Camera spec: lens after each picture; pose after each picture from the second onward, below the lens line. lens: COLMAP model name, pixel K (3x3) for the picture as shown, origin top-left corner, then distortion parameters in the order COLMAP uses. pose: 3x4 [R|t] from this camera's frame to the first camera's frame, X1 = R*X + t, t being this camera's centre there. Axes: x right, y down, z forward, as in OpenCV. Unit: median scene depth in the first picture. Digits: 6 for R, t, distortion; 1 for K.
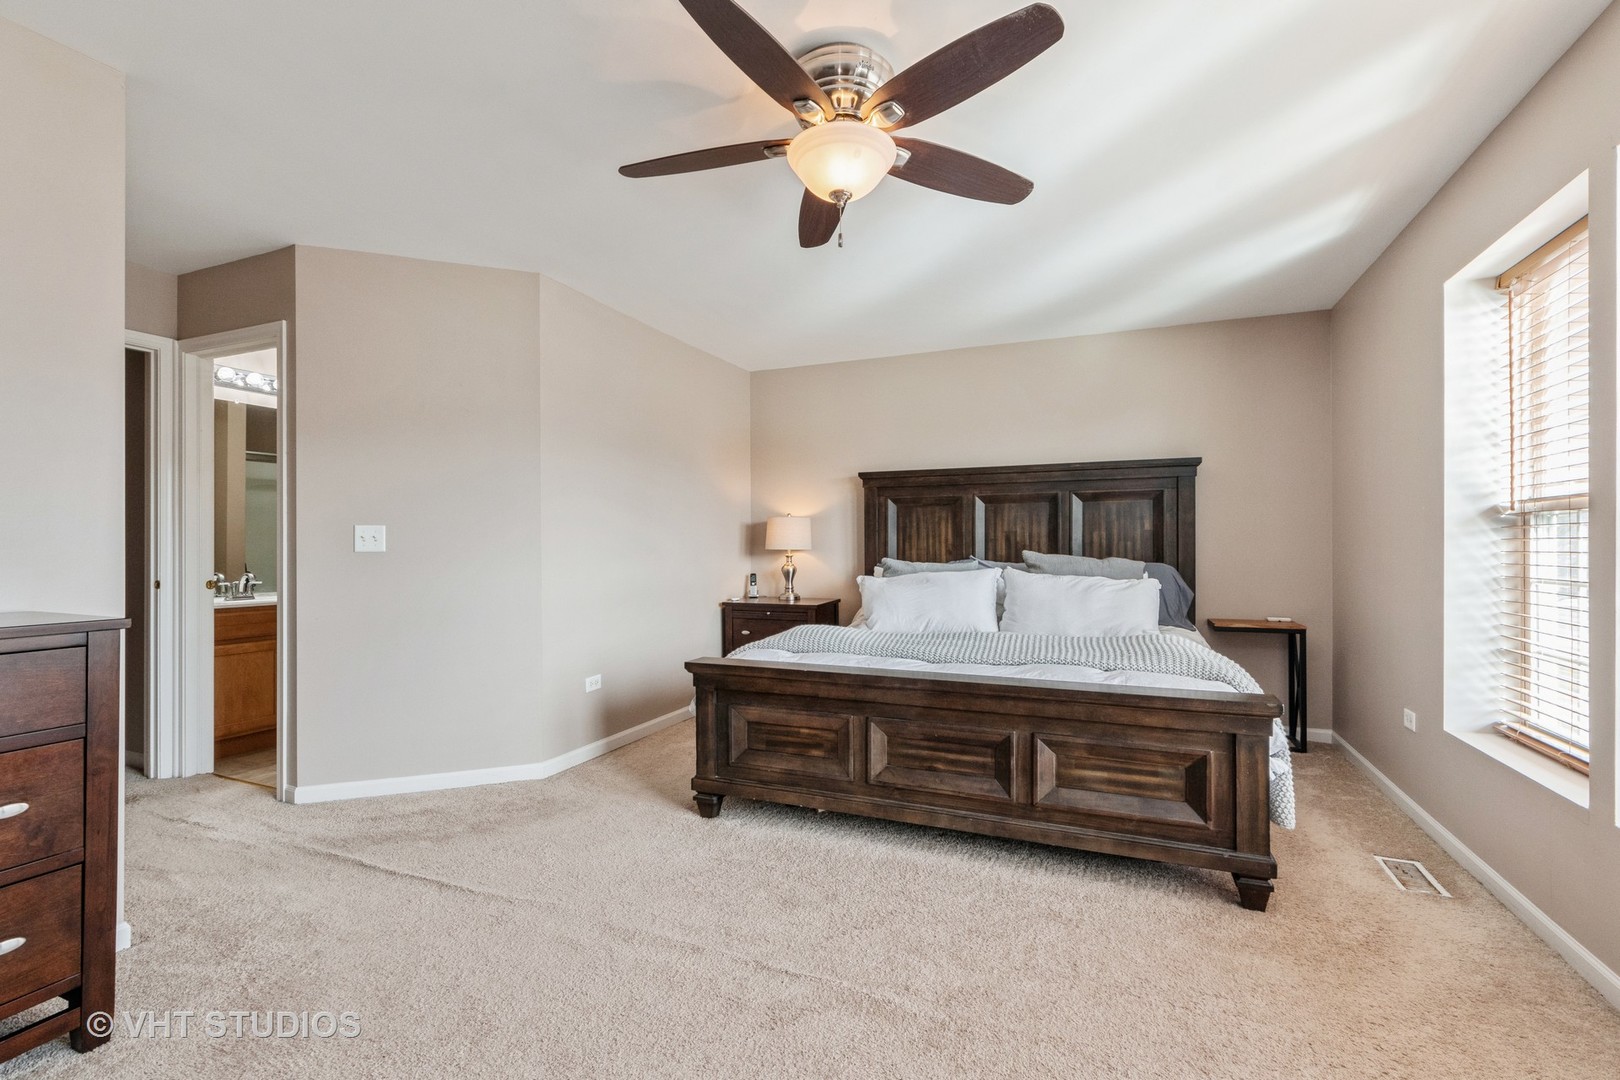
lens RADIAL K [[721.7, 0, 805.8], [0, 721.7, 543.1], [0, 0, 1]] dist [-0.004086, 0.001069]
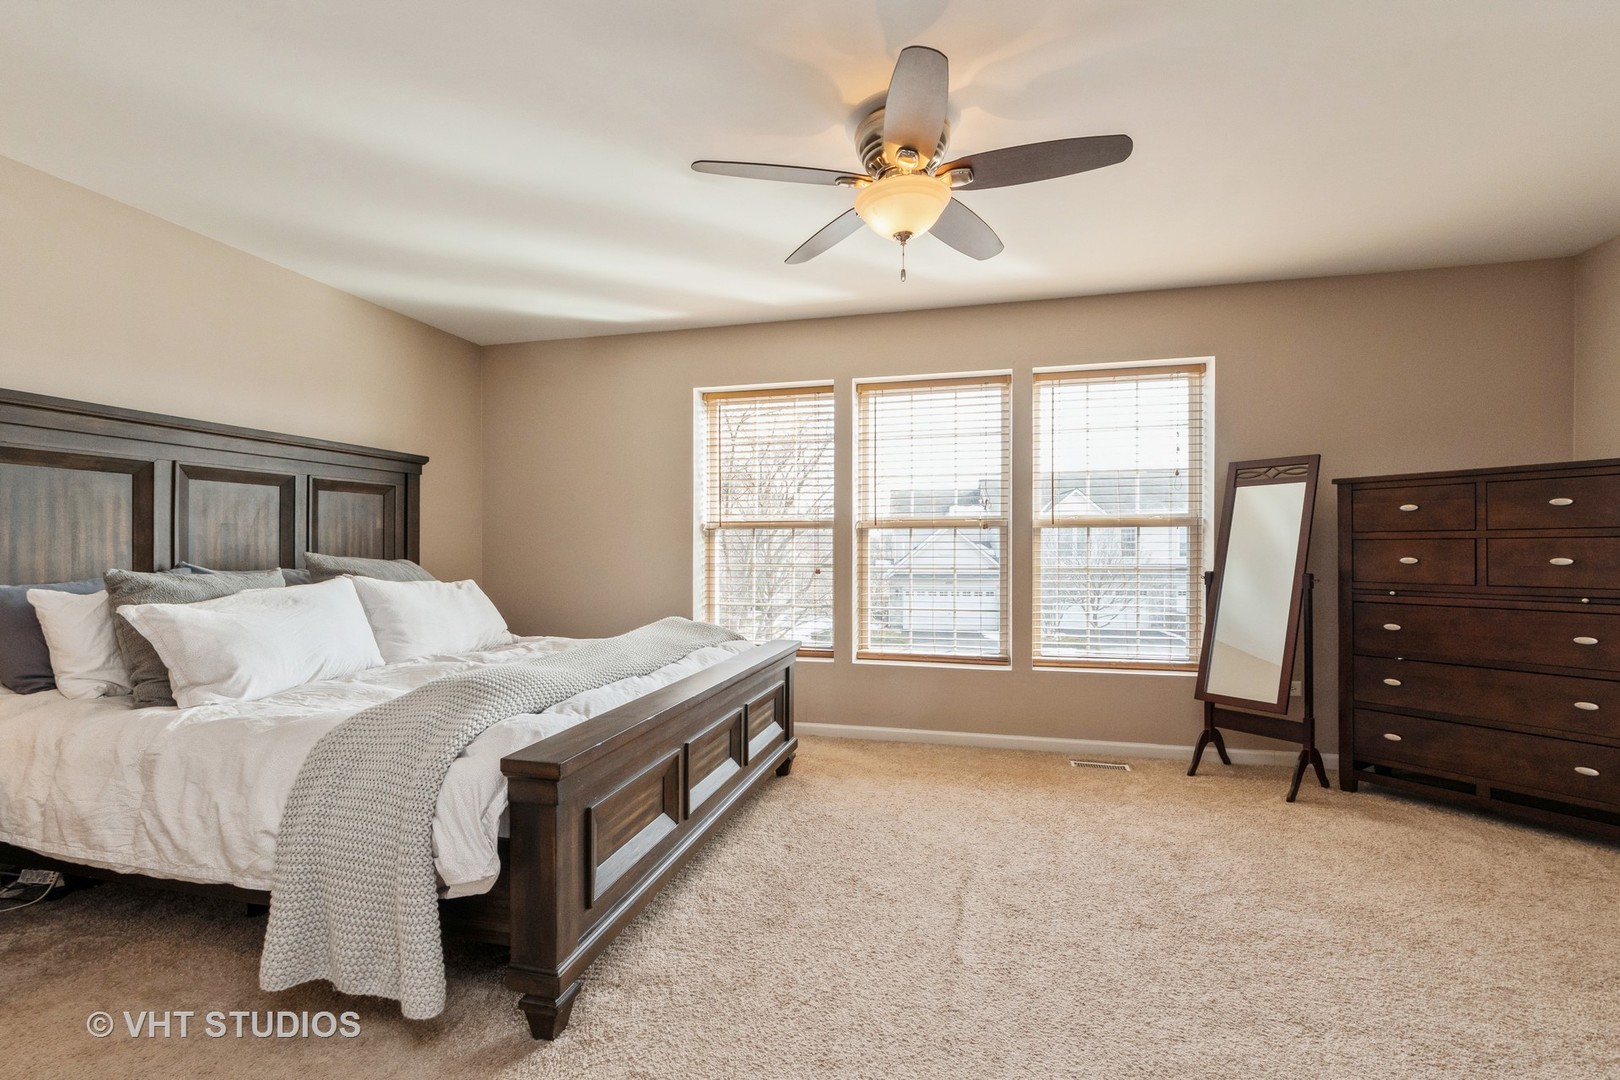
lens RADIAL K [[721.7, 0, 805.9], [0, 721.7, 540.9], [0, 0, 1]] dist [-0.004086, 0.001069]
pose [[-0.160374, 0.009400, 0.987011, -0.505029], [0.000950, 0.999956, -0.009369, 0.006213], [-0.987056, -0.000565, -0.160376, 0.642484]]
